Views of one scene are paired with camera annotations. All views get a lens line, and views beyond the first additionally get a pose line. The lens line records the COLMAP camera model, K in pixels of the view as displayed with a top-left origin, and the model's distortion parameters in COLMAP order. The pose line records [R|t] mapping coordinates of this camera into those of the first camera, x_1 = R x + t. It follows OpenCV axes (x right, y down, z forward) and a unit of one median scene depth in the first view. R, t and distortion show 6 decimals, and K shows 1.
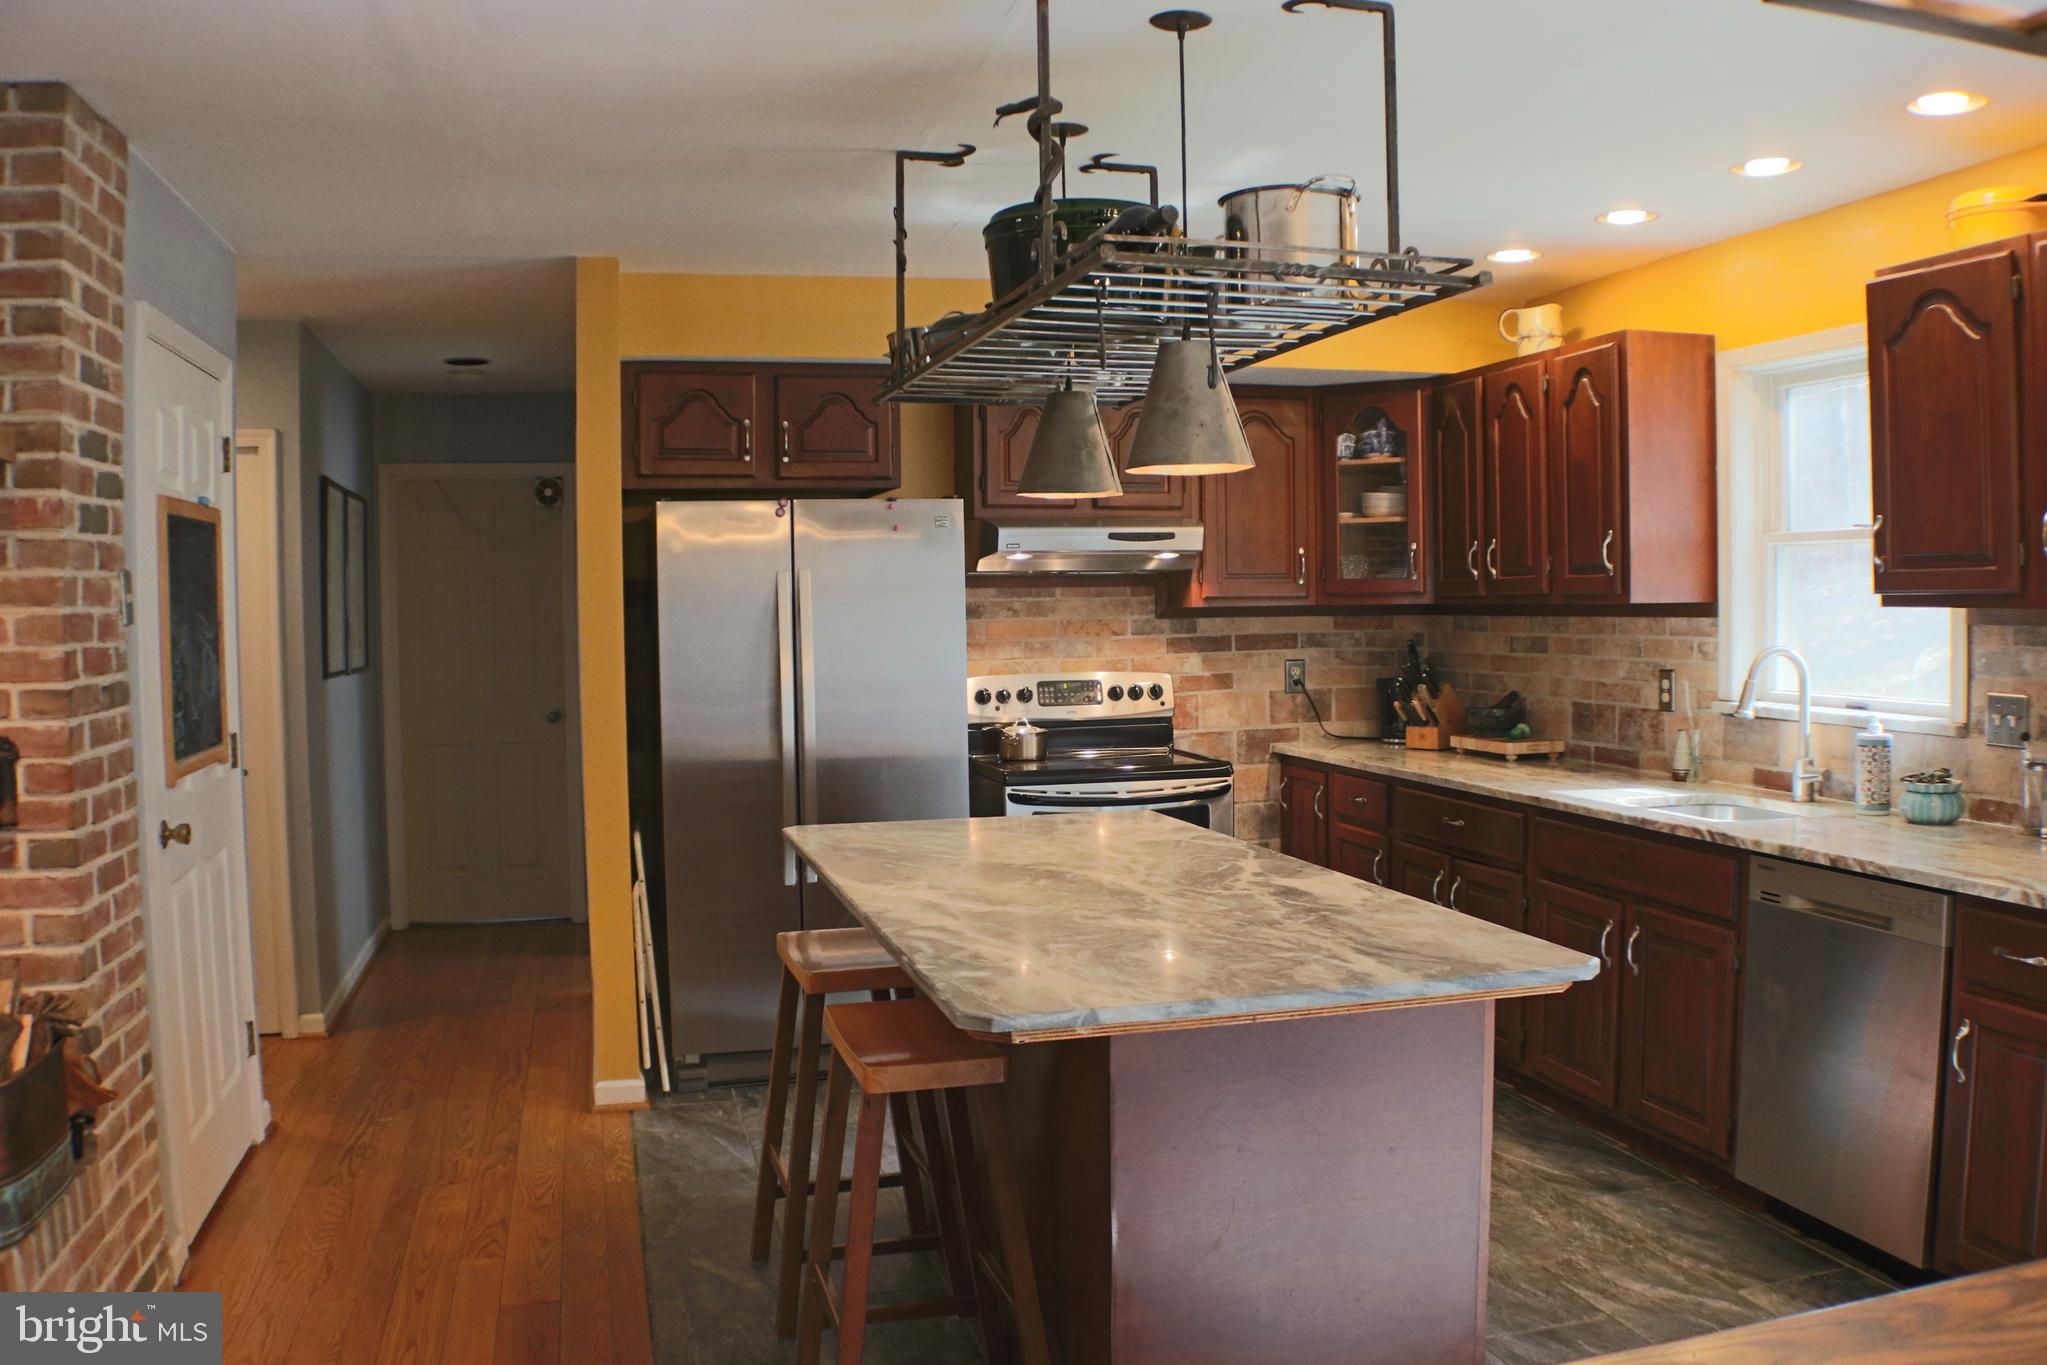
lens RADIAL K [[1688.7, 0, 1024.8], [0, 1688.7, 687.3], [0, 0, 1]] dist [-0.202932, 0.074424]
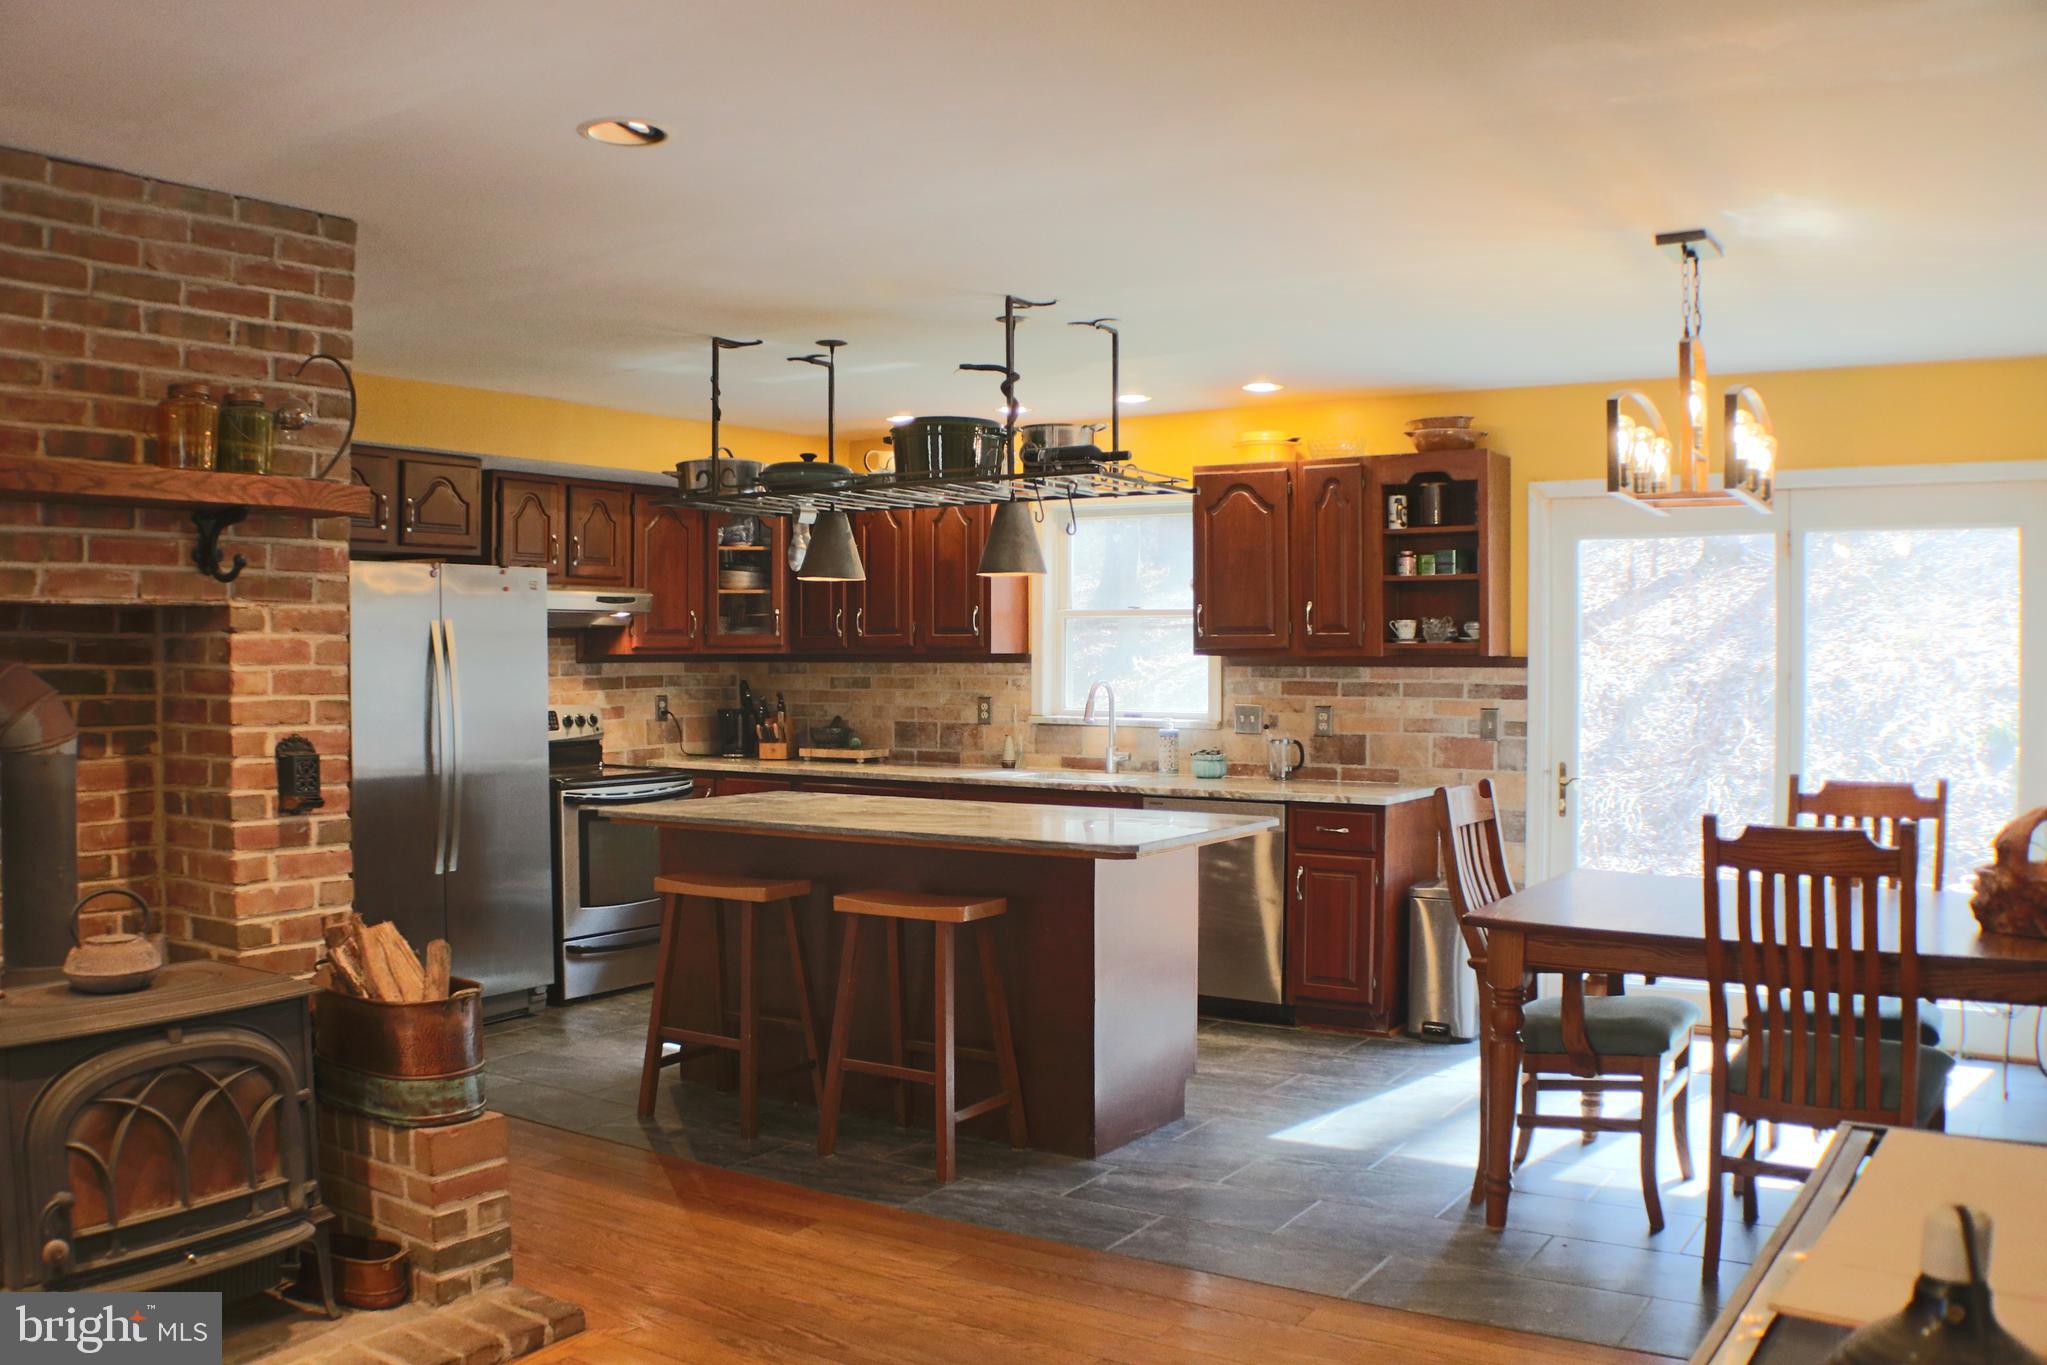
lens RADIAL K [[1688.7, 0, 1011.8], [0, 1688.7, 694.9], [0, 0, 1]] dist [-0.202932, 0.074424]
pose [[0.746851, -0.001780, 0.664989, -0.894998], [0.021519, 0.999537, -0.021493, 0.030199], [-0.664643, 0.030361, 0.746544, -0.273417]]
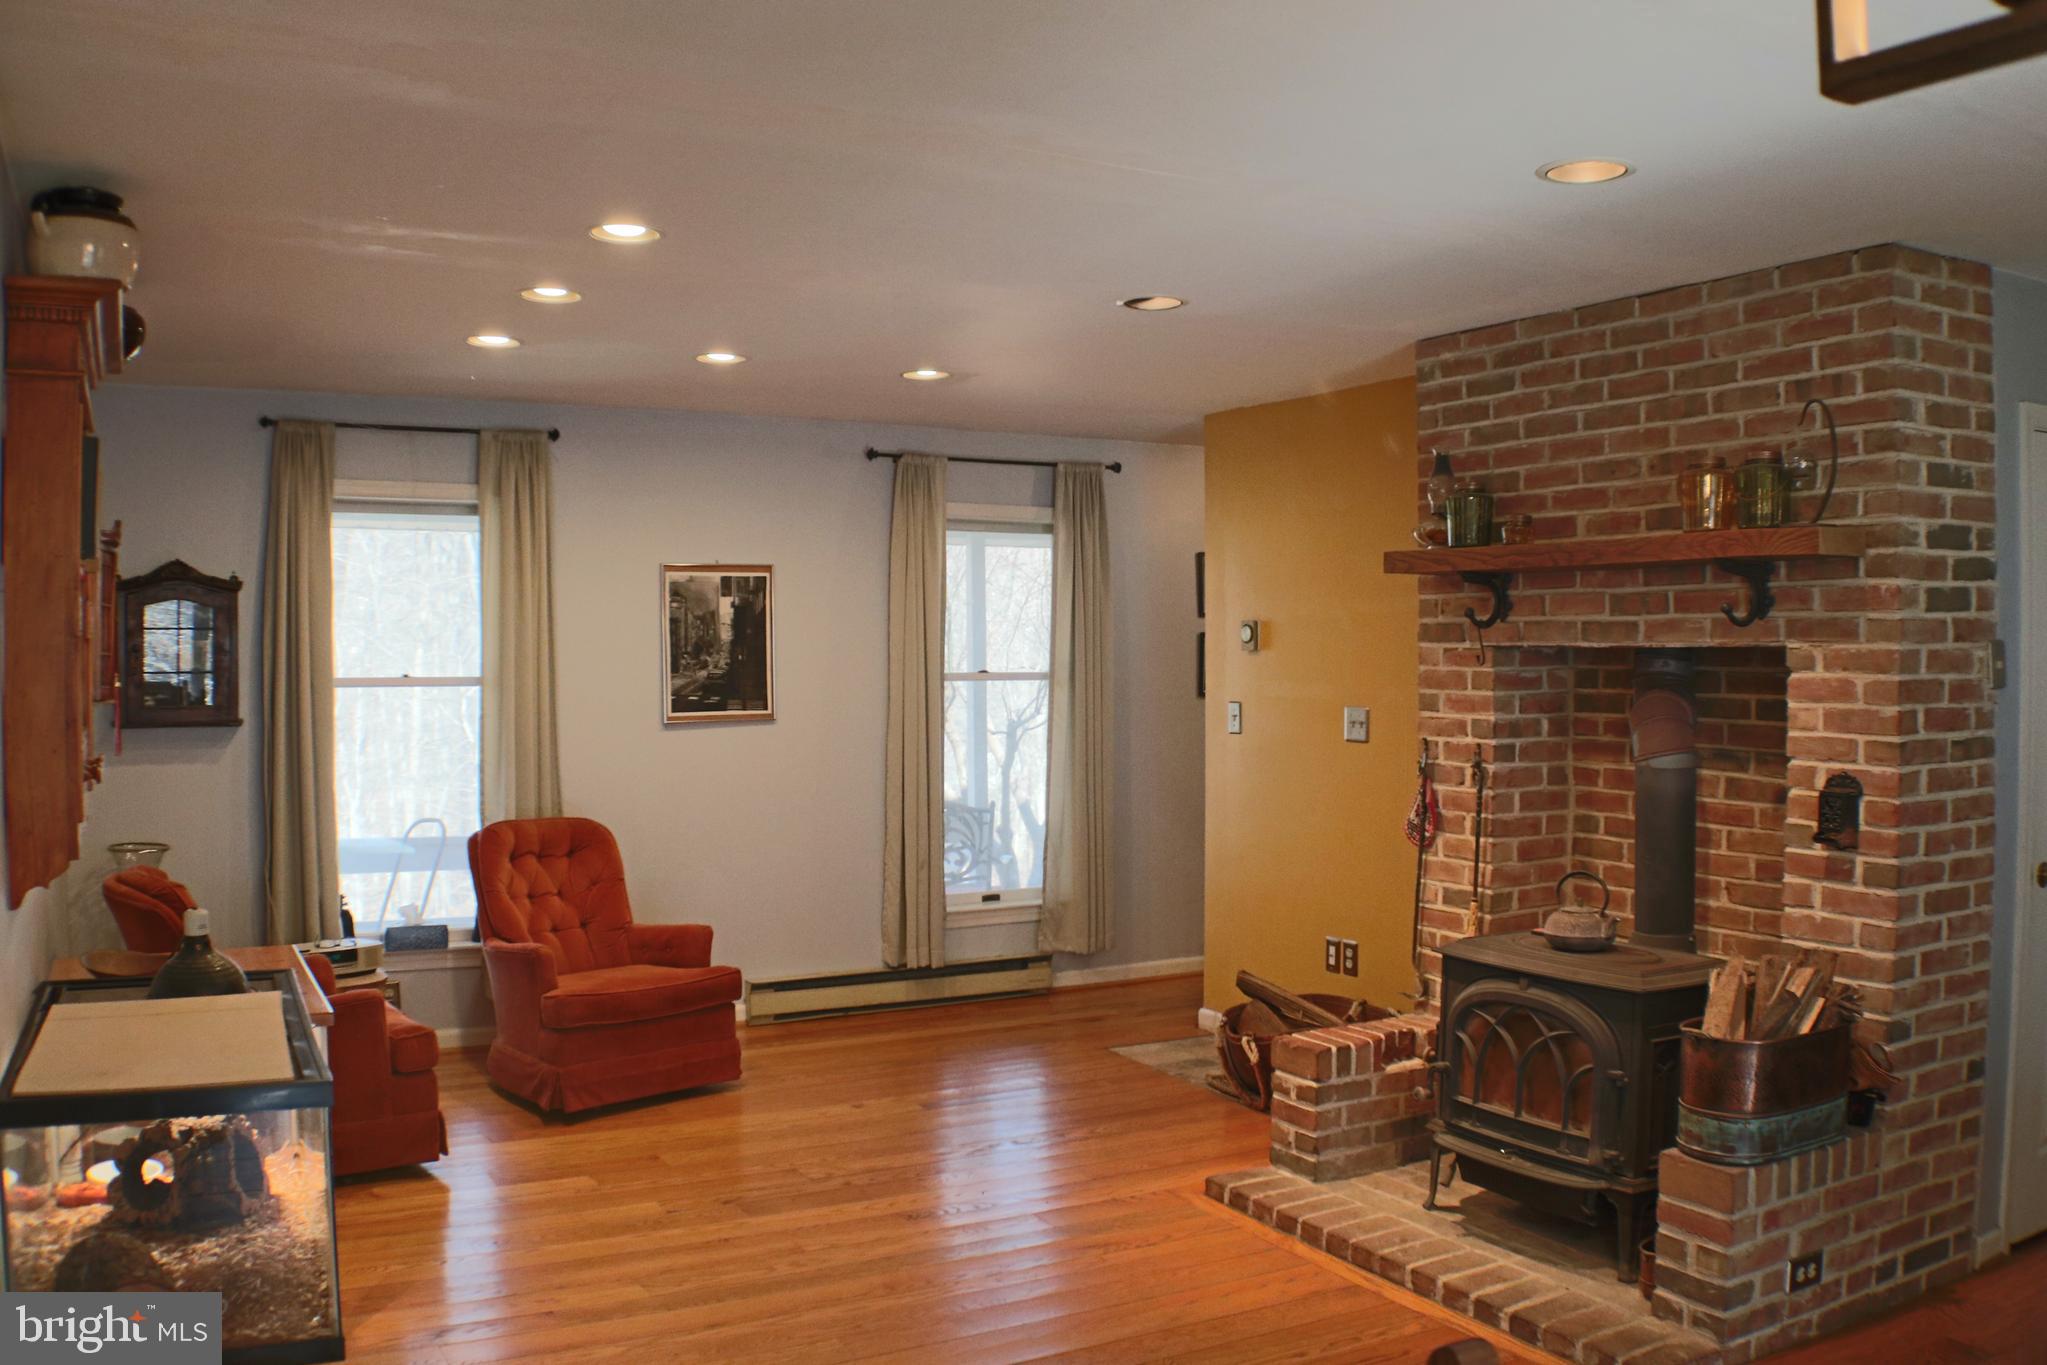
lens RADIAL K [[1688.7, 0, 1014.5], [0, 1688.7, 683.4], [0, 0, 1]] dist [-0.202932, 0.074424]
pose [[0.245512, 0.033254, -0.968823, 0.343518], [-0.047956, 0.998604, 0.022124, -0.031934], [0.968207, 0.041029, 0.246764, 0.029820]]
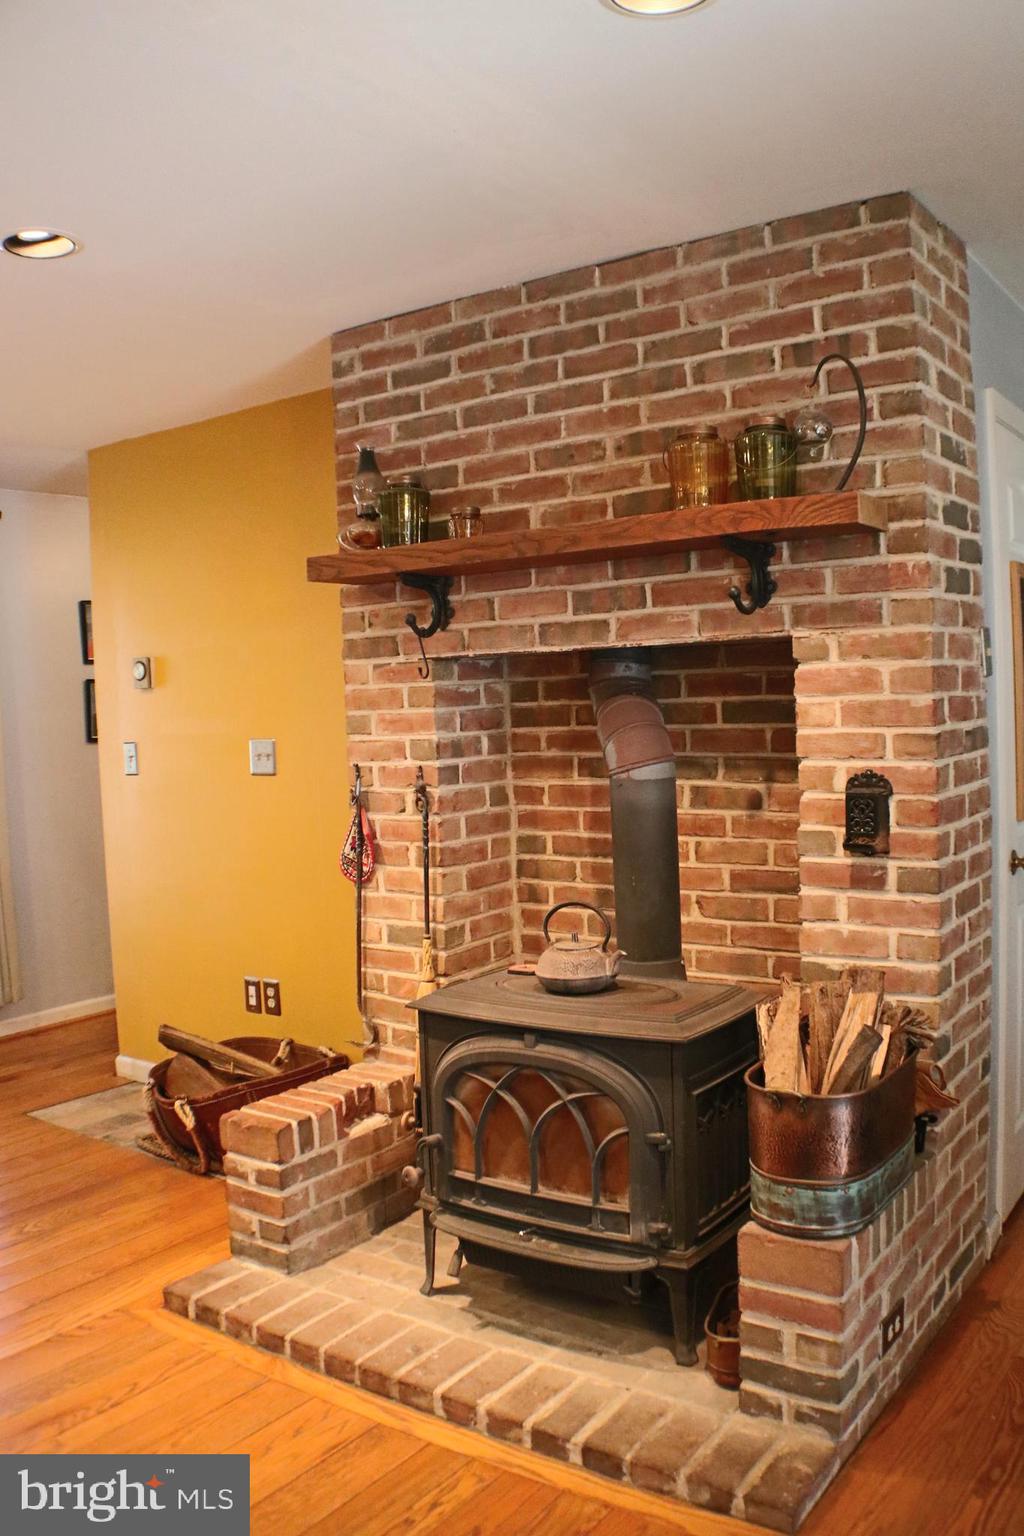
lens RADIAL K [[1267.1, 0, 522.4], [0, 1267.1, 771.5], [0, 0, 1]] dist [-0.202932, 0.074424]
pose [[0.650101, 0.031292, -0.759203, -0.110782], [-0.004973, 0.999305, 0.036930, -0.002340], [0.759831, -0.020233, 0.649805, 0.178141]]
